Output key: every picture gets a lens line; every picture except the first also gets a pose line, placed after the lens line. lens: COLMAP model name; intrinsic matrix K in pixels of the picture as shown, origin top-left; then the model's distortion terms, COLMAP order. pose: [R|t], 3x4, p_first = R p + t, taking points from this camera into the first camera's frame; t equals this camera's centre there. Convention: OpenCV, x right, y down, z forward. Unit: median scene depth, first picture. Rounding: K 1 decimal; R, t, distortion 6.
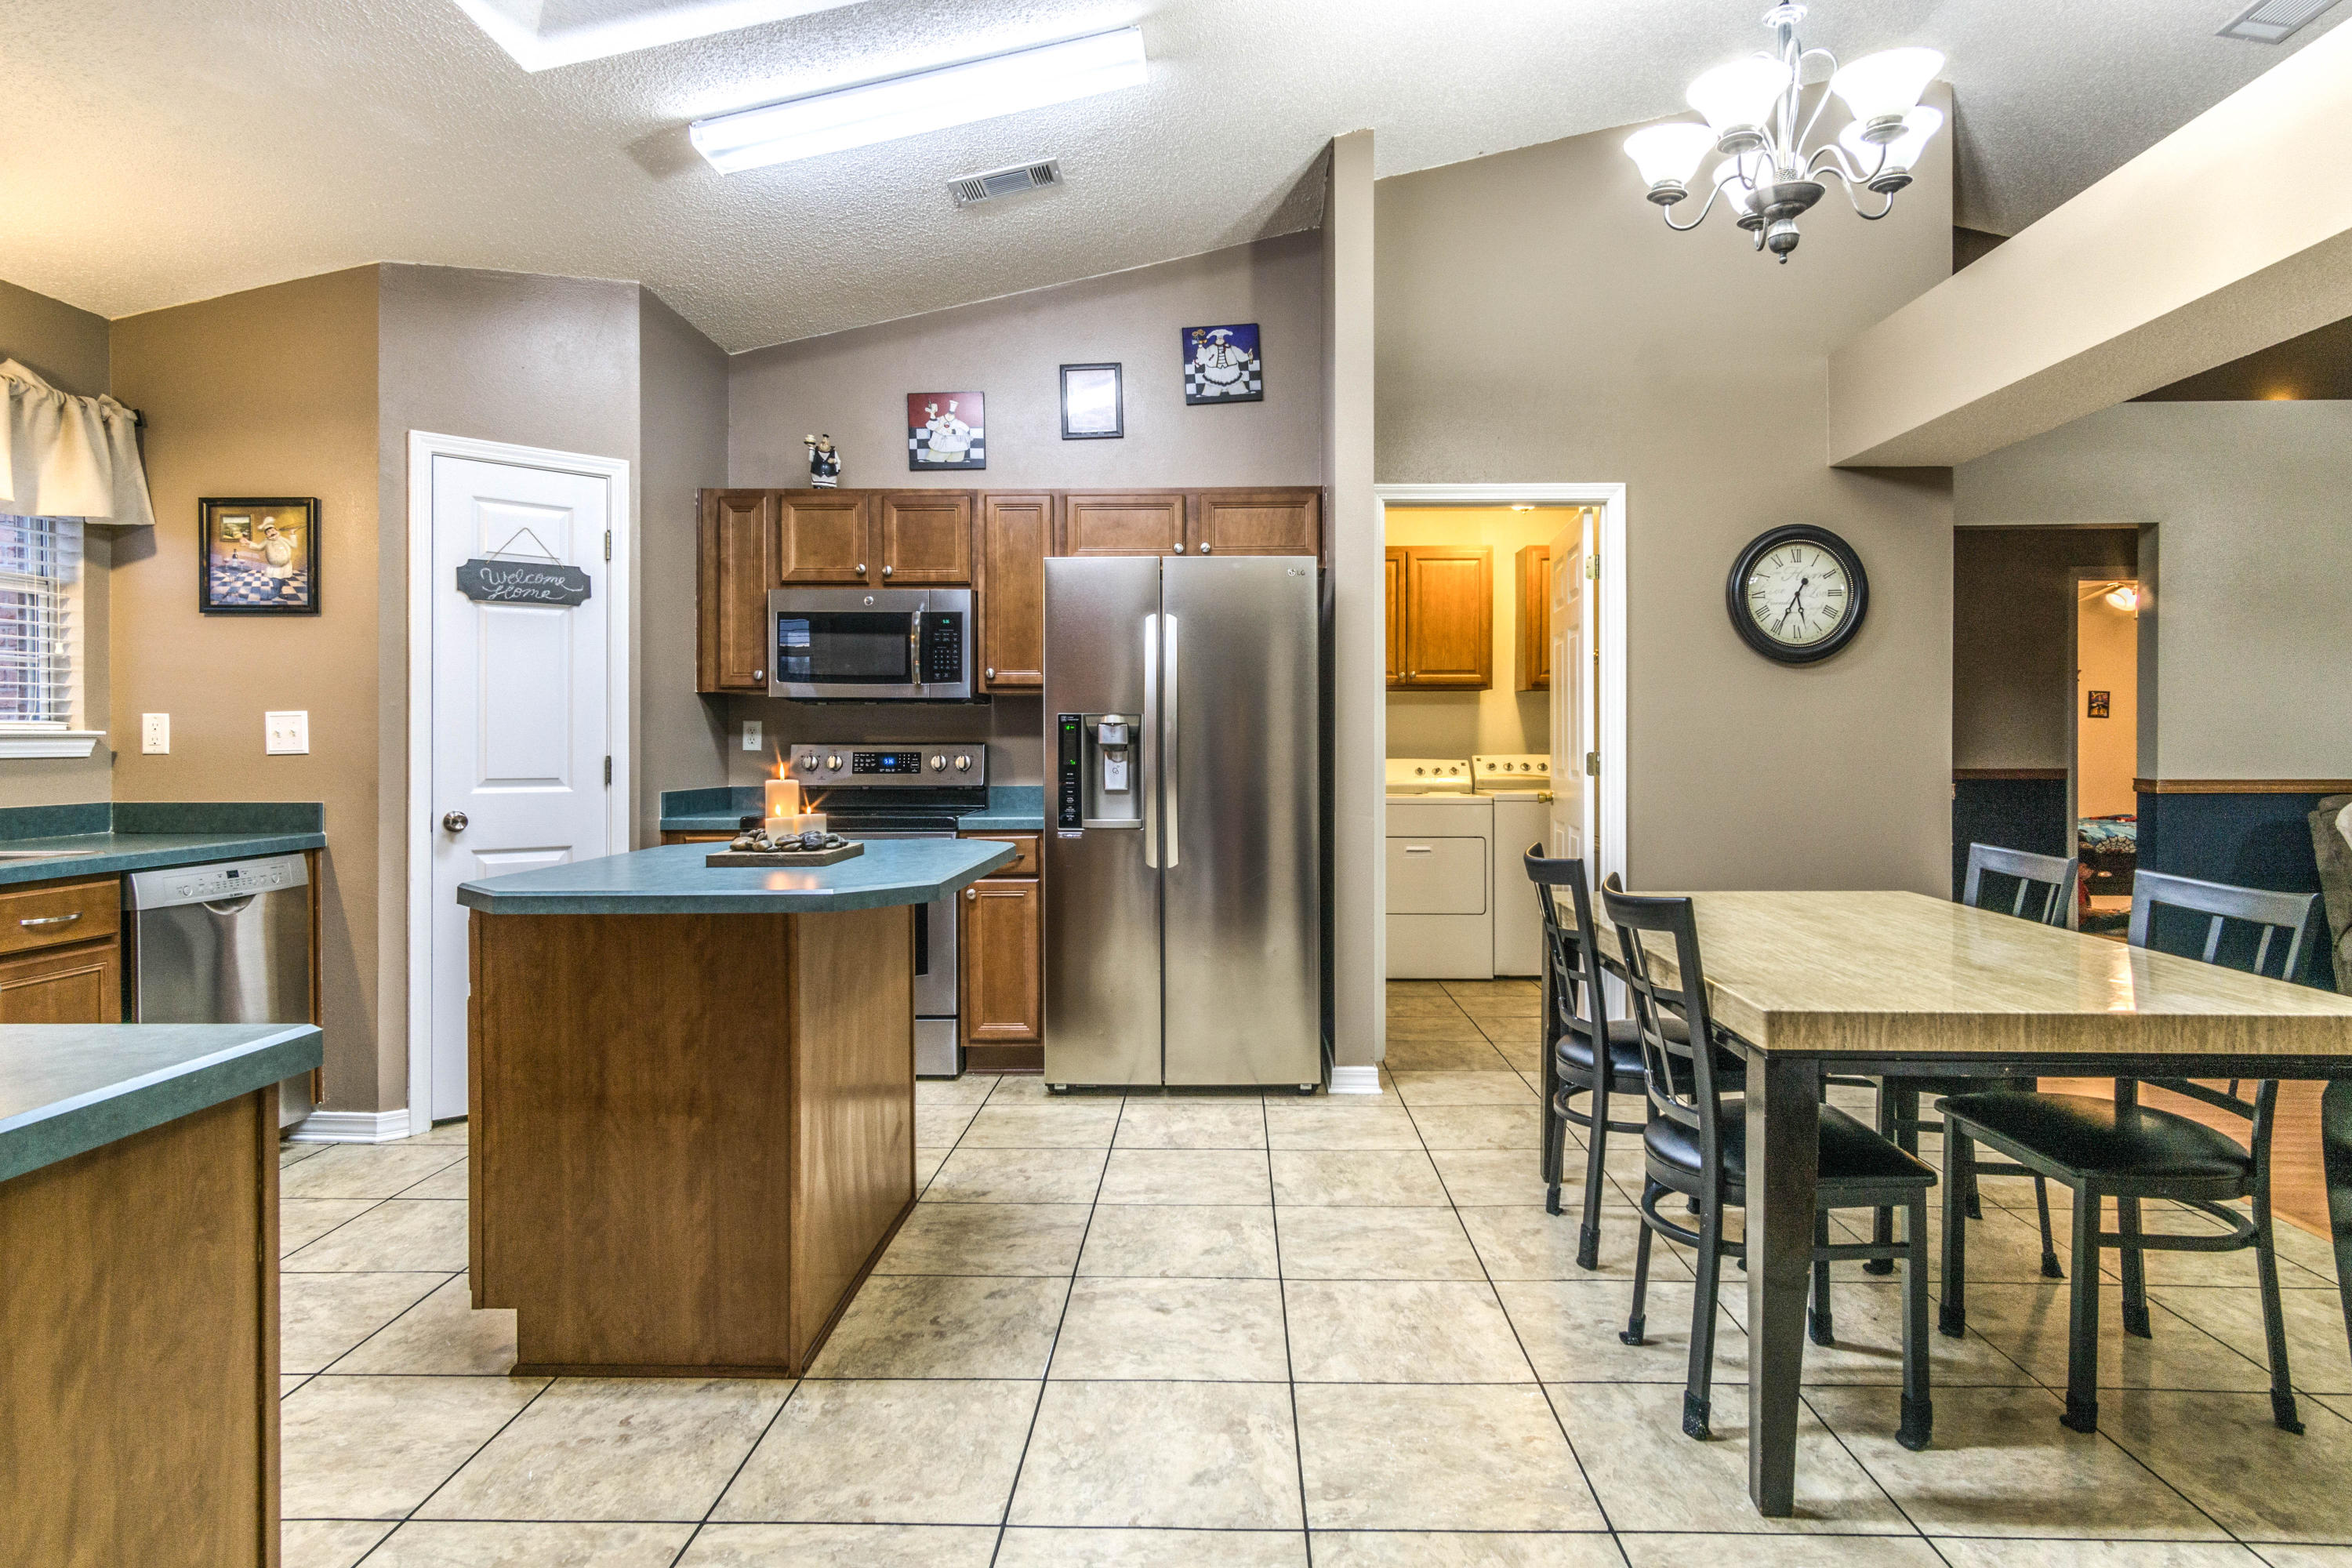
lens RADIAL K [[1304.4, 0, 1190.2], [0, 1304.4, 754.6], [0, 0, 1]] dist [0.003164, 0.001437]
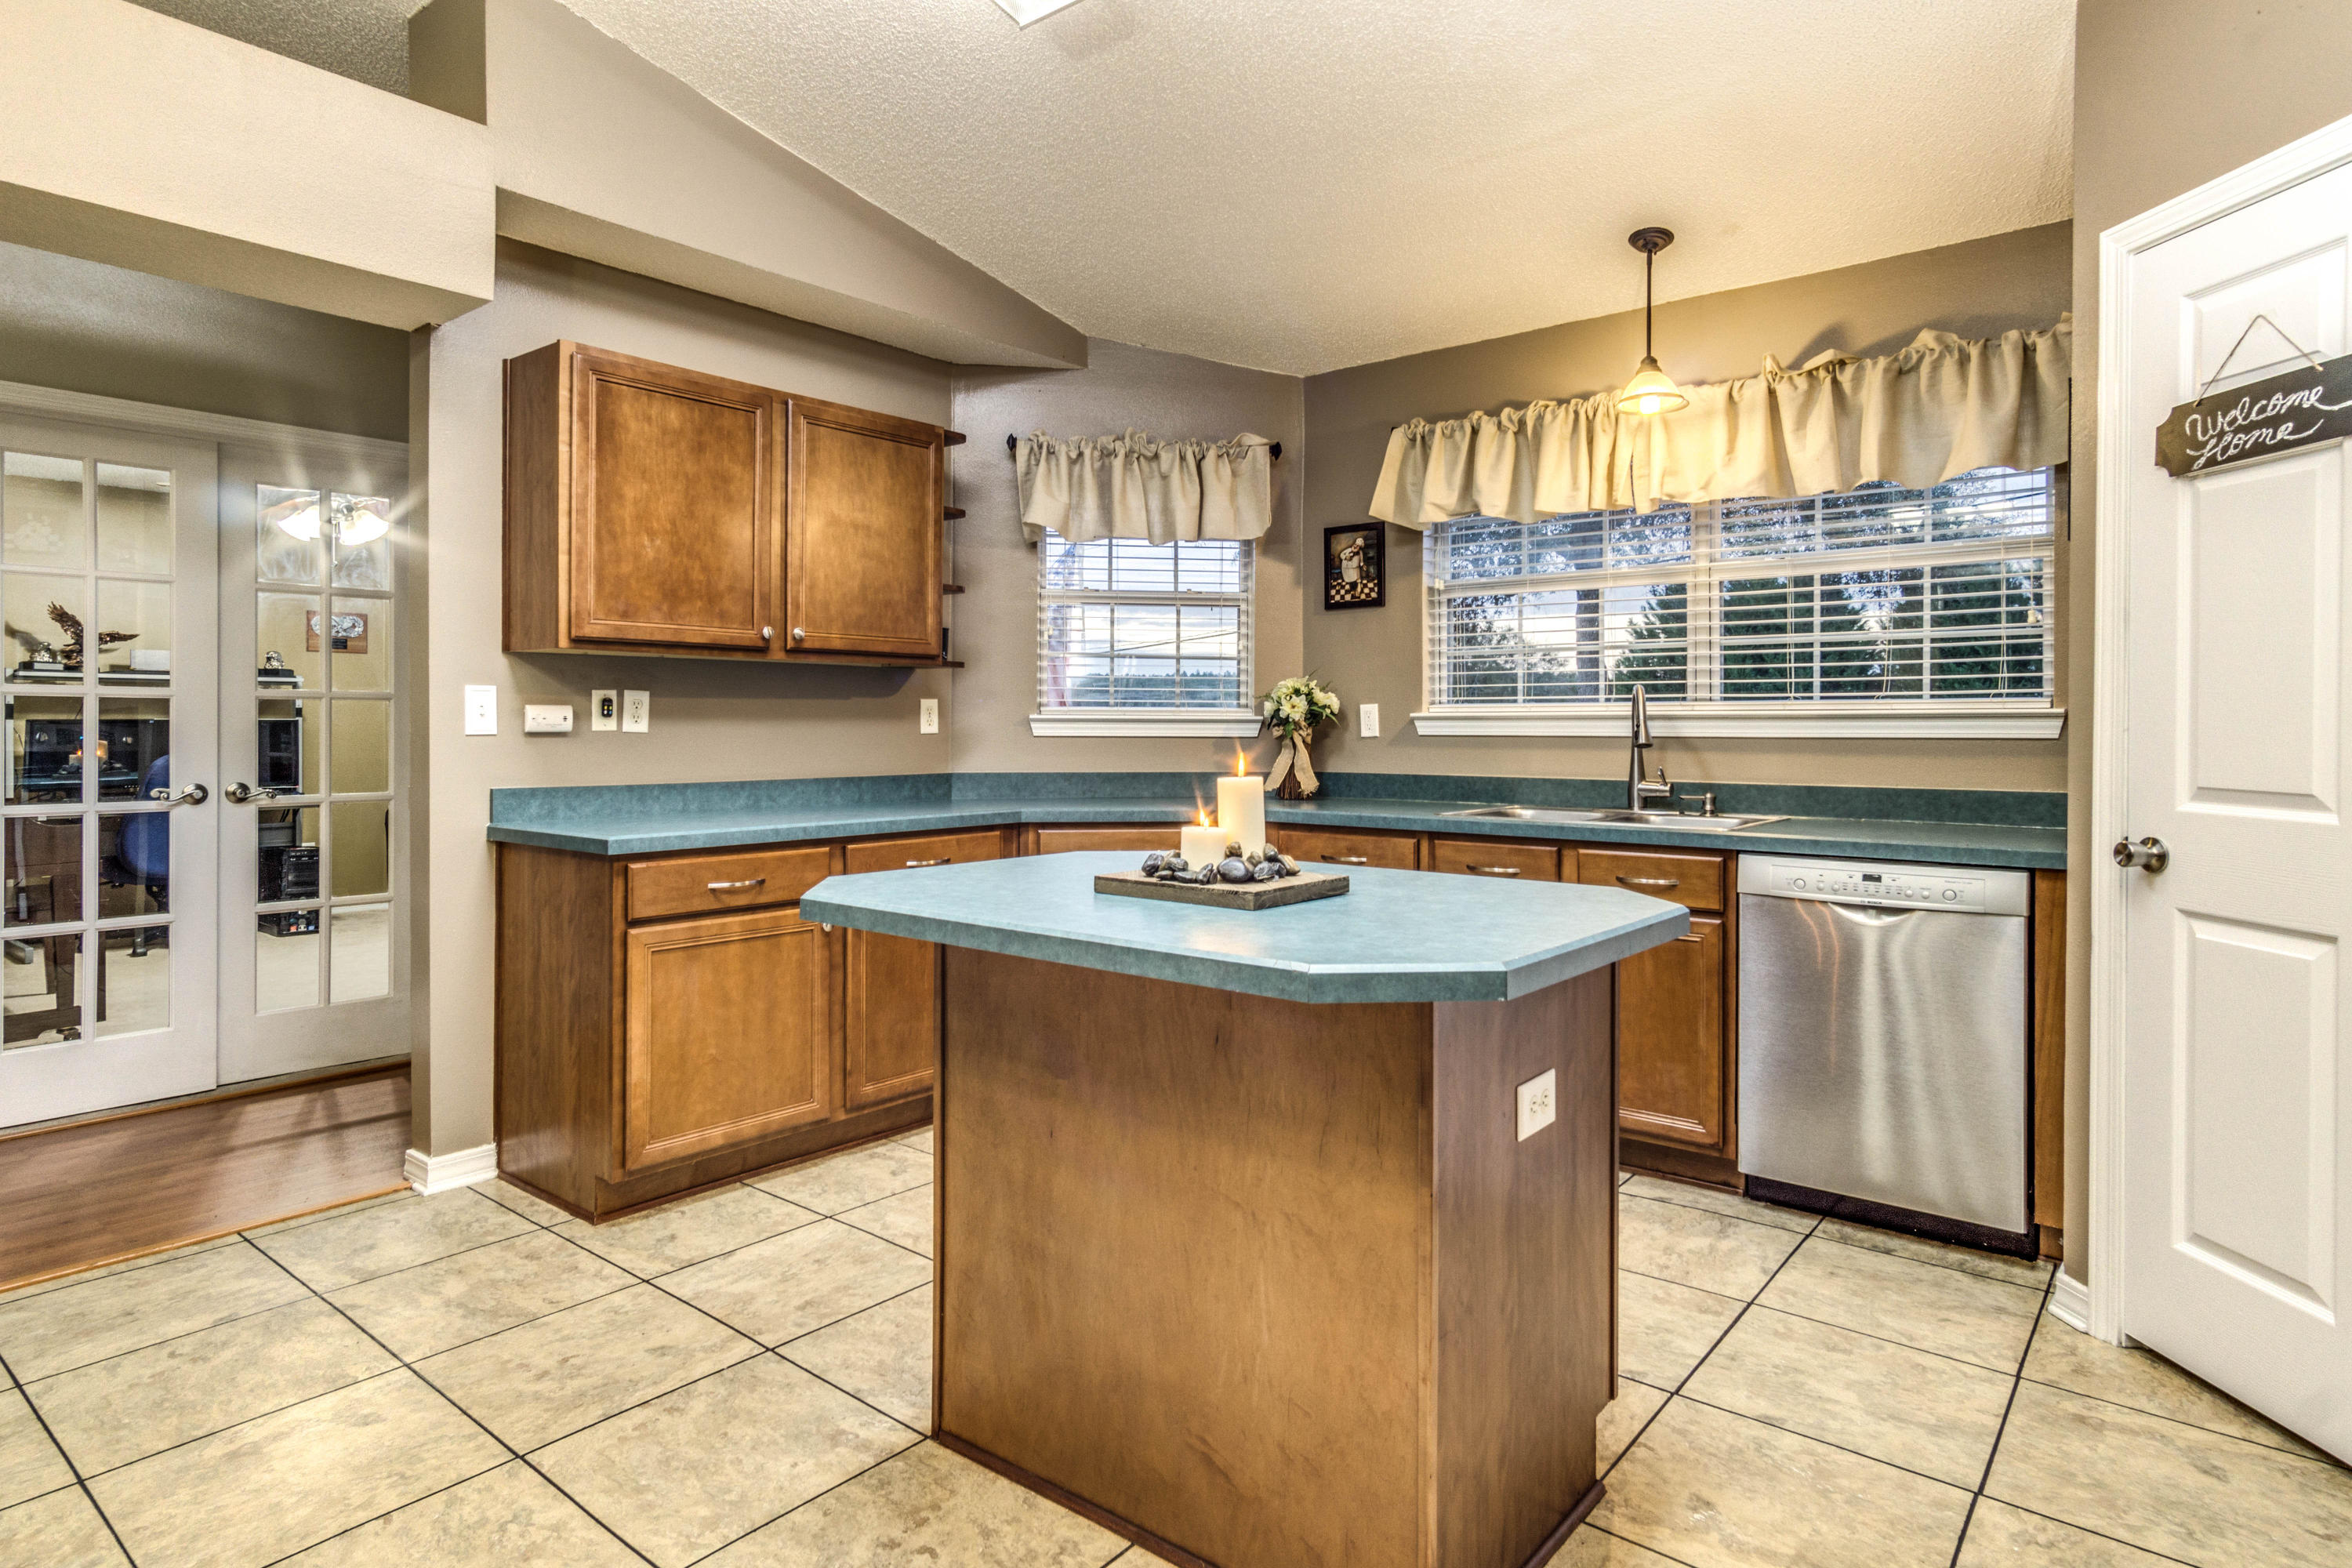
lens RADIAL K [[1299.3, 0, 1193.7], [0, 1299.3, 732.4], [0, 0, 1]] dist [0.005557, 0.001999]
pose [[-0.607711, 0.007154, -0.794126, 0.174290], [-0.008262, 0.999848, 0.015331, -0.010082], [0.794116, 0.015878, -0.607559, 0.994715]]
